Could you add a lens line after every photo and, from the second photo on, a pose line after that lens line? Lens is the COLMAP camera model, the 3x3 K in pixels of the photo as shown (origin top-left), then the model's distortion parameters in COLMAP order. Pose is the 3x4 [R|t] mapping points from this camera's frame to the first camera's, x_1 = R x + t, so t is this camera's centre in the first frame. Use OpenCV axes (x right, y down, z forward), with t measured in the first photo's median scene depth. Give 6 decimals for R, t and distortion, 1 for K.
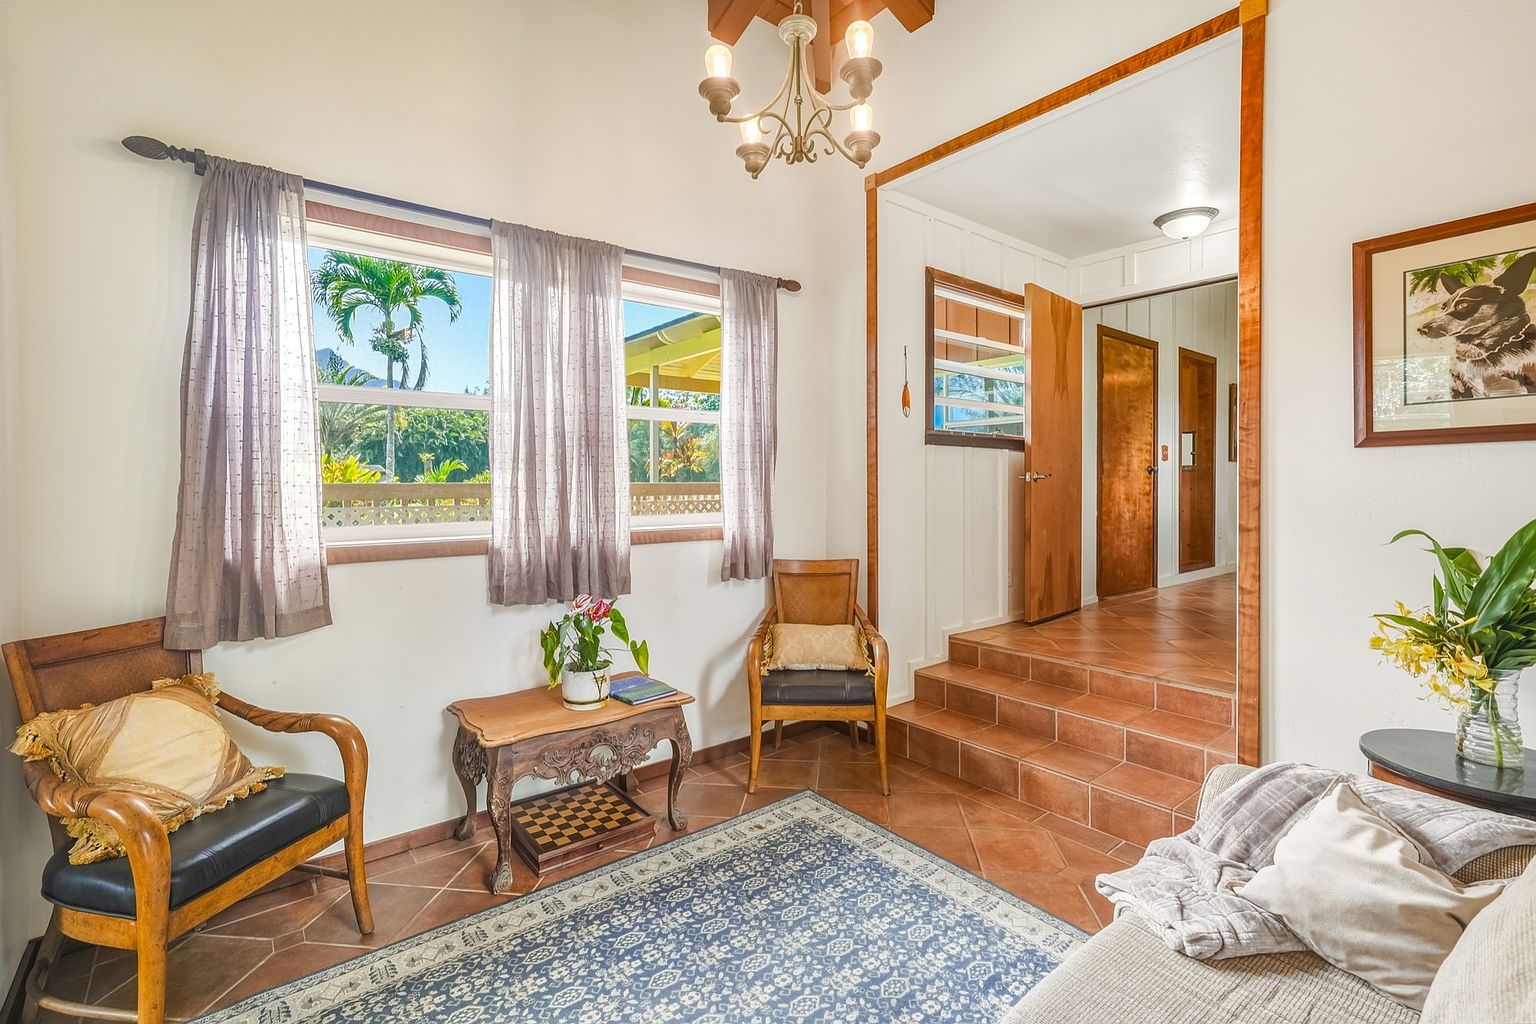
lens RADIAL K [[697.3, 0, 759.9], [0, 697.3, 490.7], [0, 0, 1]] dist [-0.010948, 0.000504]
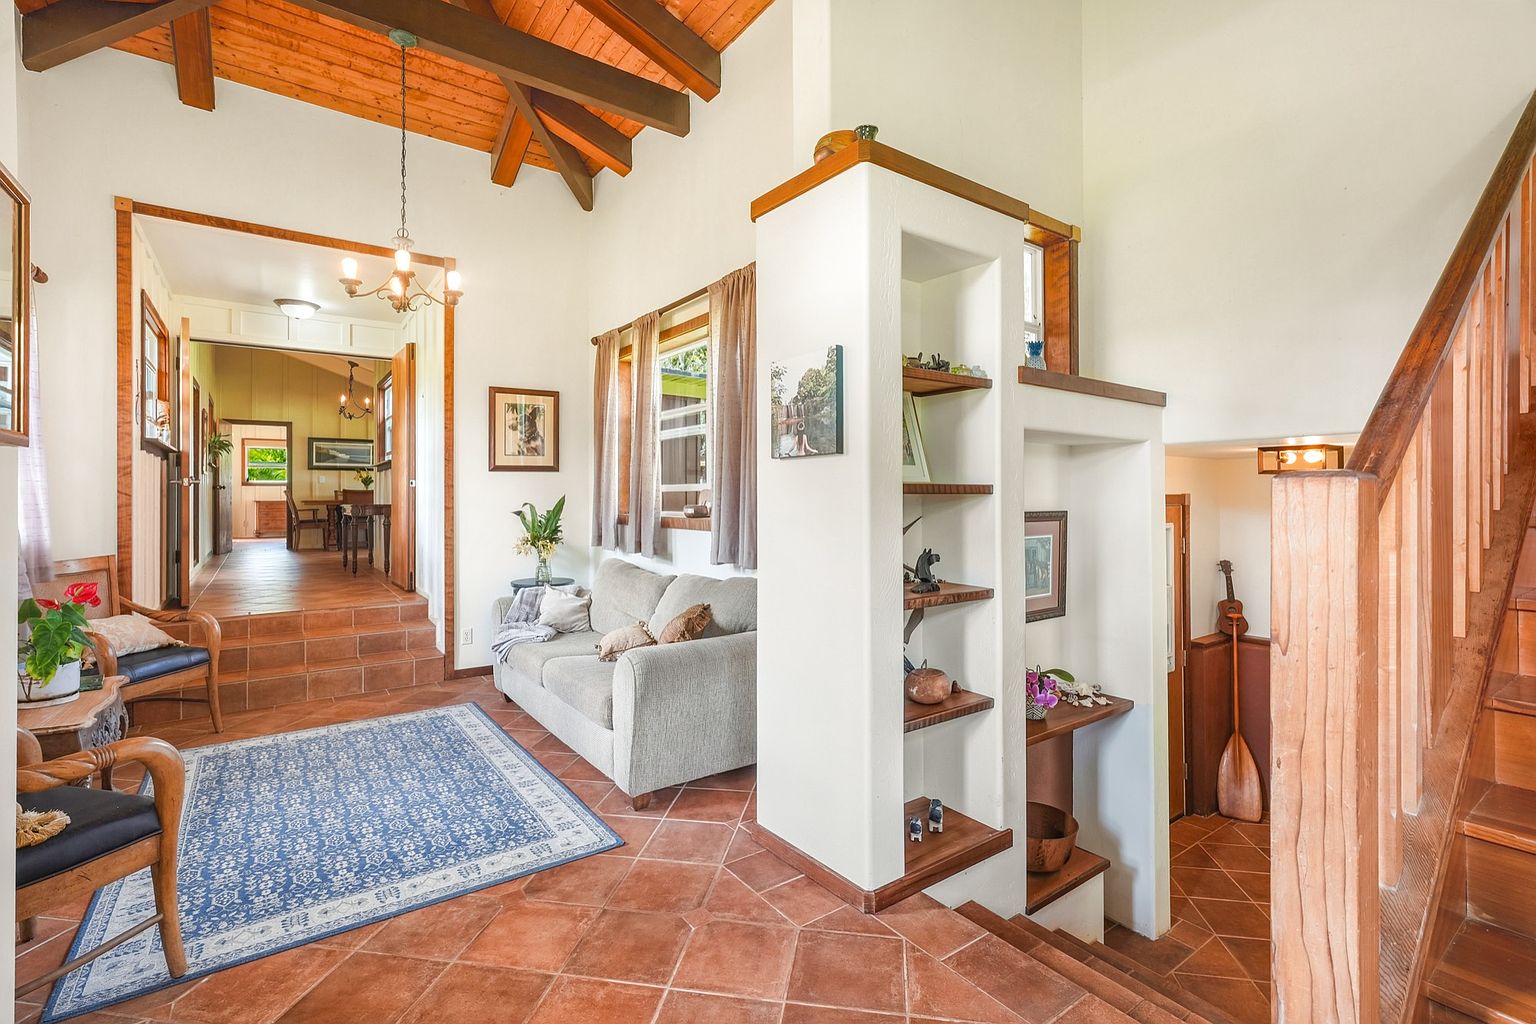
lens RADIAL K [[697.3, 0, 767.1], [0, 697.3, 501.4], [0, 0, 1]] dist [-0.010948, 0.000504]
pose [[0.044152, -0.002311, 0.999022, -1.516725], [0.016471, 0.999863, 0.001585, 0.053683], [-0.998889, 0.016385, 0.044184, -0.063028]]
